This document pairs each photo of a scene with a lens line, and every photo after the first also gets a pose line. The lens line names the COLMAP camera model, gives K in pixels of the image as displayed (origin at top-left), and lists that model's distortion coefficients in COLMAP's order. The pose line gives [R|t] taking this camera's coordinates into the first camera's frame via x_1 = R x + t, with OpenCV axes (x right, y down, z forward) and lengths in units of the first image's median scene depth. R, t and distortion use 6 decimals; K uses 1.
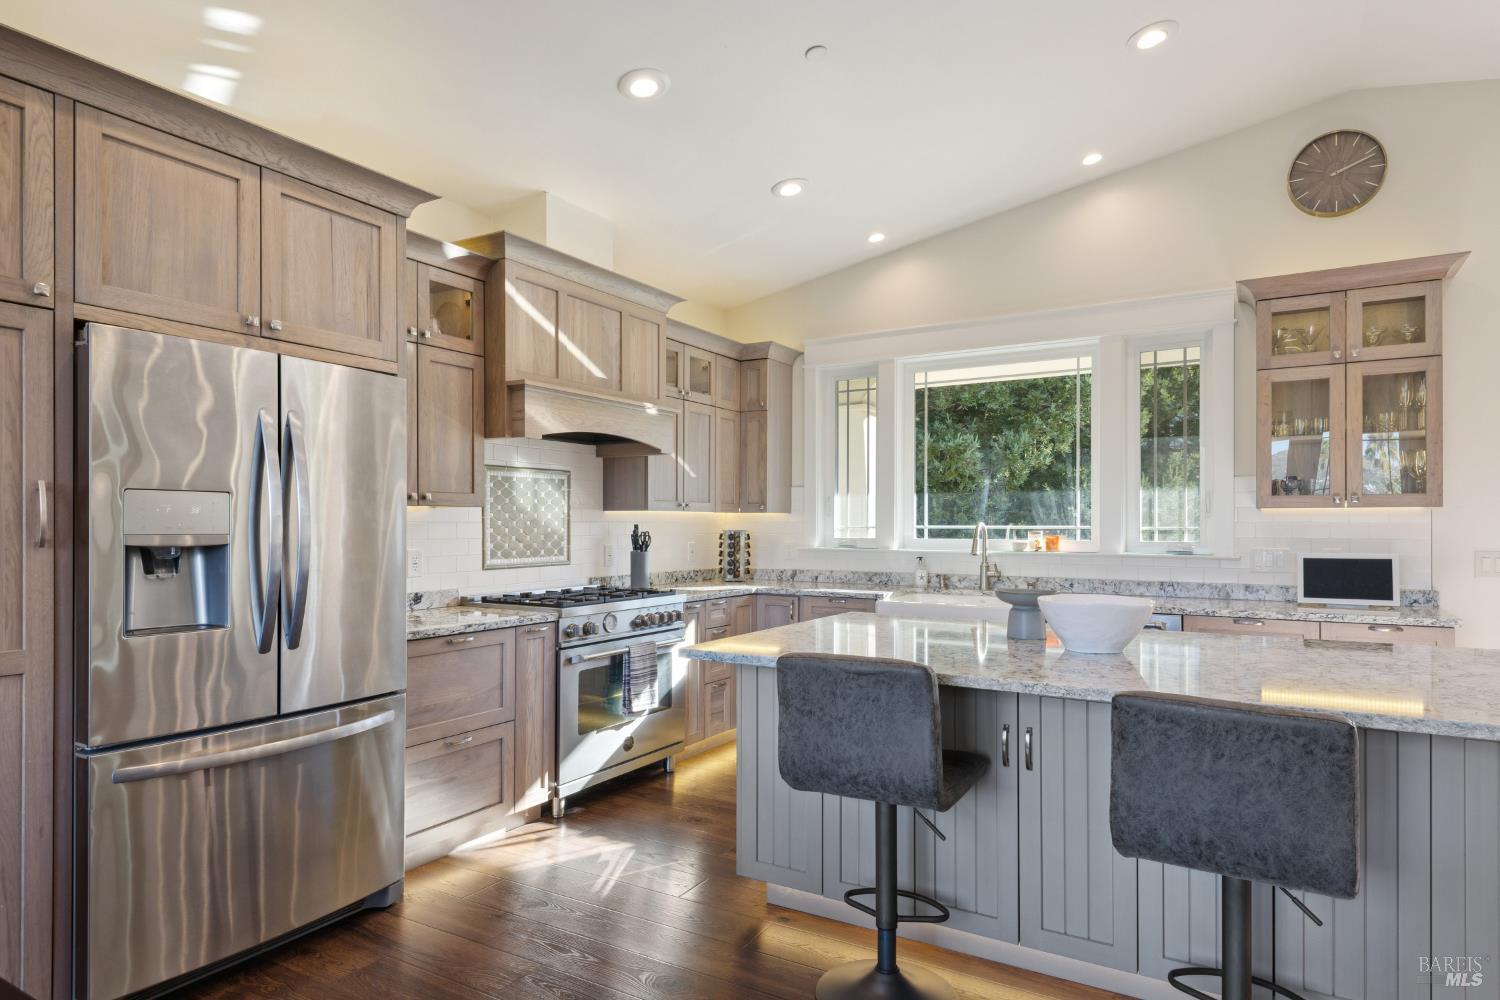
lens RADIAL K [[873.5, 0, 752.5], [0, 873.5, 522.6], [0, 0, 1]] dist [0.045614, -0.028543]
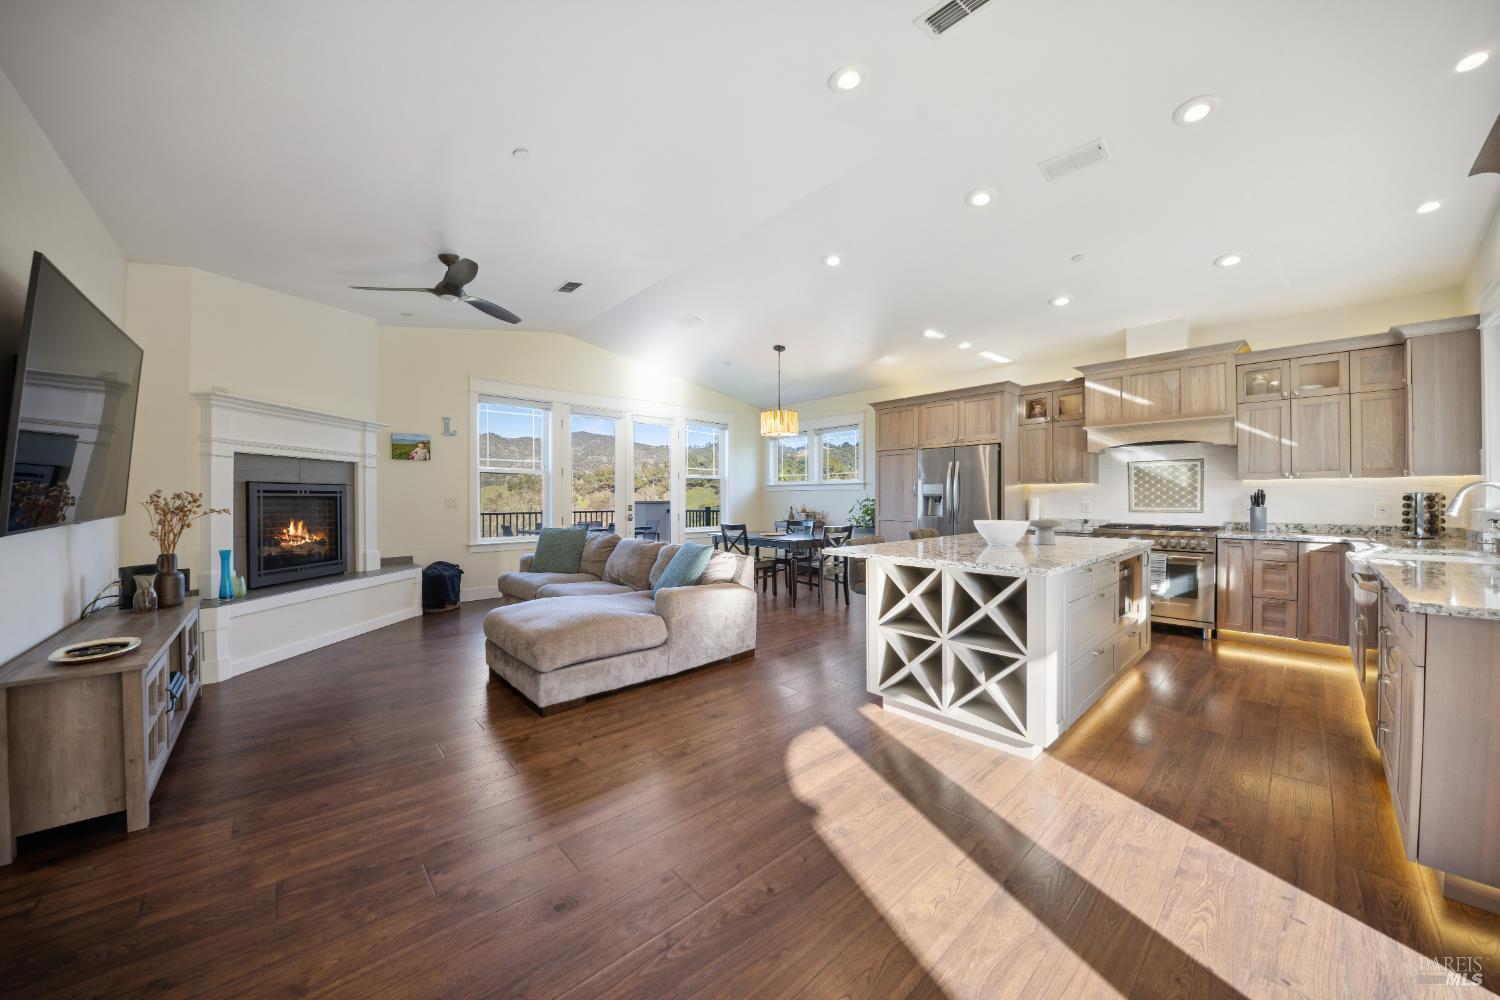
lens RADIAL K [[521.5, 0, 755.2], [0, 521.5, 500.8], [0, 0, 1]] dist [-0.022269, -0.000038]
pose [[-0.292643, 0.005775, -0.956204, 1.114501], [0.004618, 0.999979, 0.004626, 0.016931], [0.956211, -0.003062, -0.292663, 0.493217]]
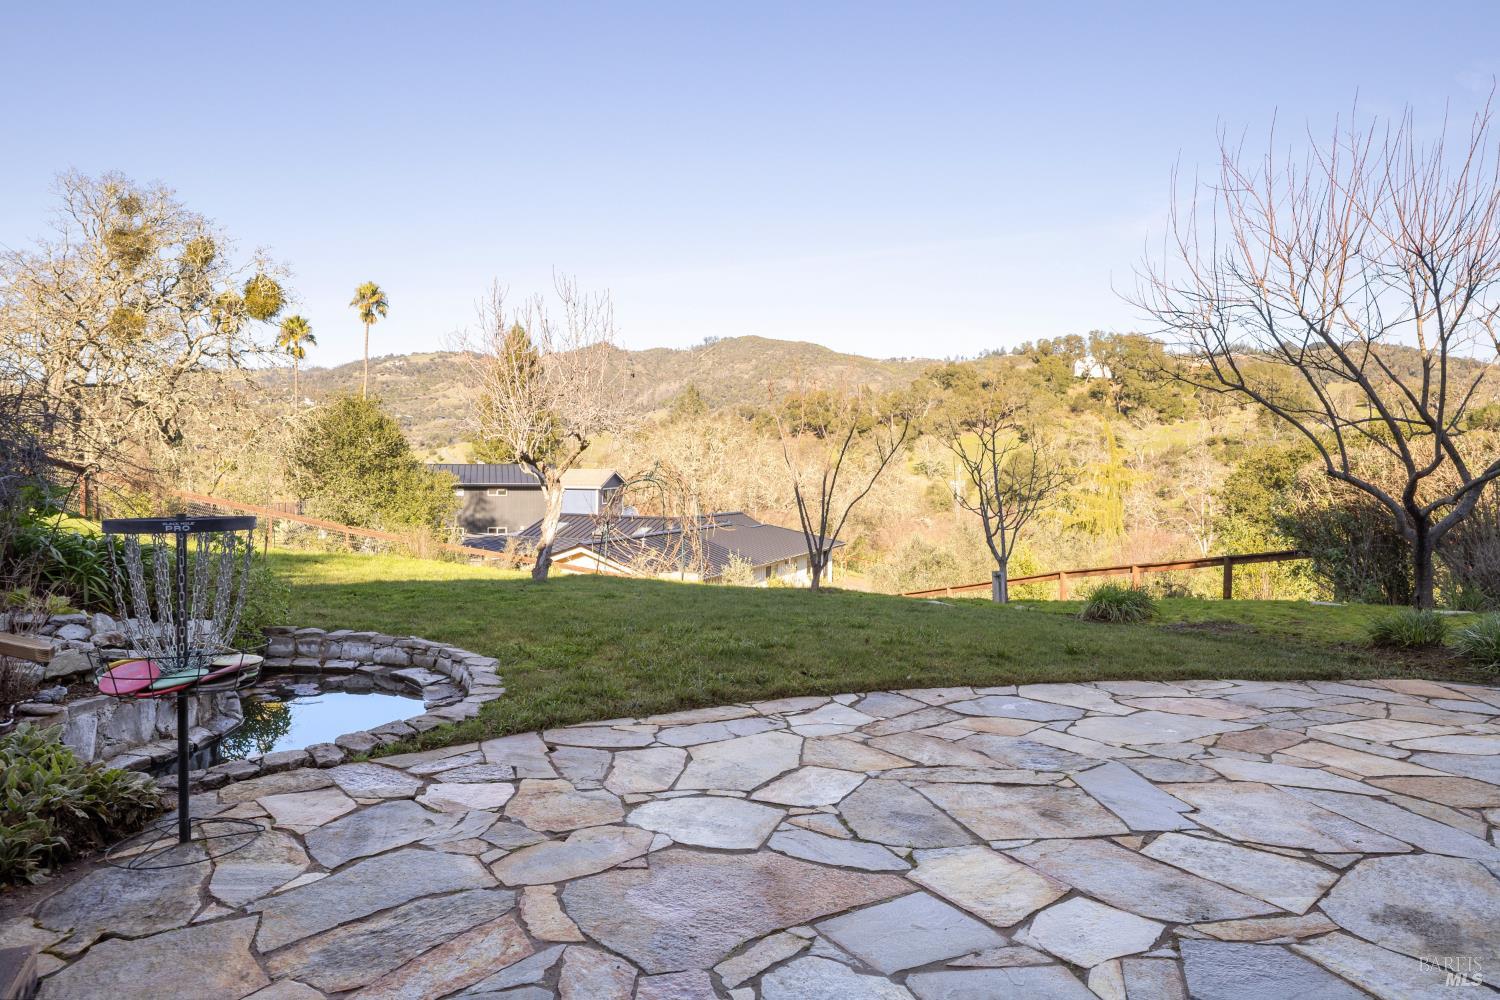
lens RADIAL K [[966.6, 0, 750.0], [0, 966.6, 500.0], [0, 0, 1]] dist [0.033131, -0.052135]
pose [[-0.576317, 0.030093, -0.816672, 0.101079], [-0.007033, 0.999102, 0.041779, 0.692446], [0.817196, 0.029821, -0.575588, -1.713273]]
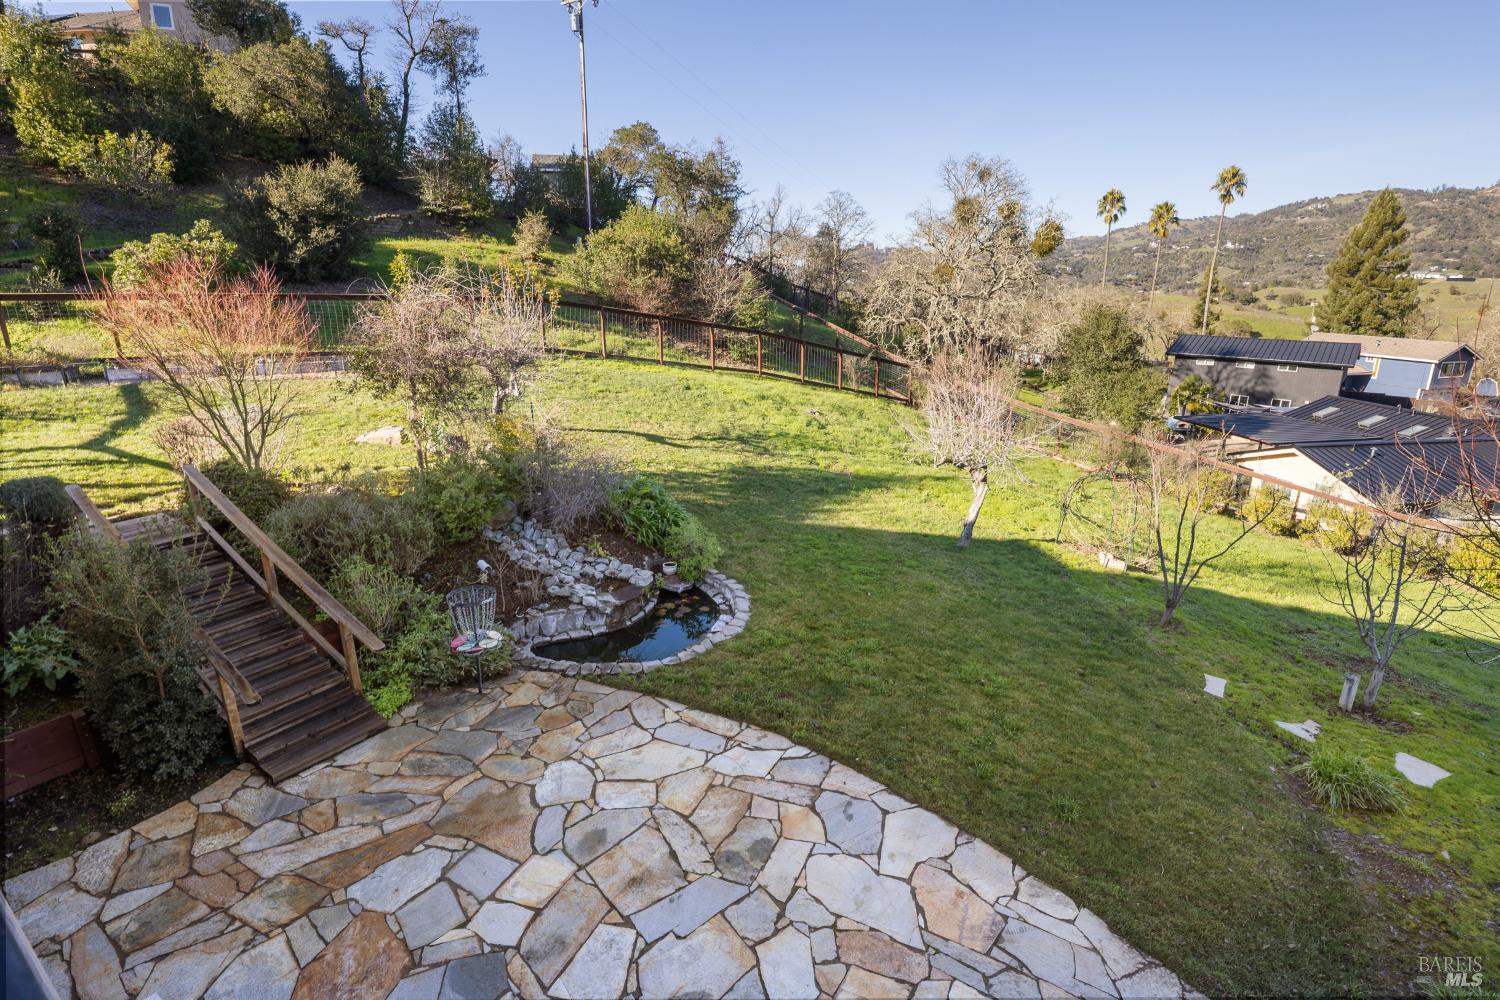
lens RADIAL K [[713.5, 0, 754.0], [0, 713.5, 492.8], [0, 0, 1]] dist [-0.019803, -0.012316]
pose [[-0.999040, -0.012394, 0.042025, -1.132719], [-0.000210, 0.960498, 0.278287, -0.020936], [-0.043814, 0.278011, -0.959578, -0.958986]]
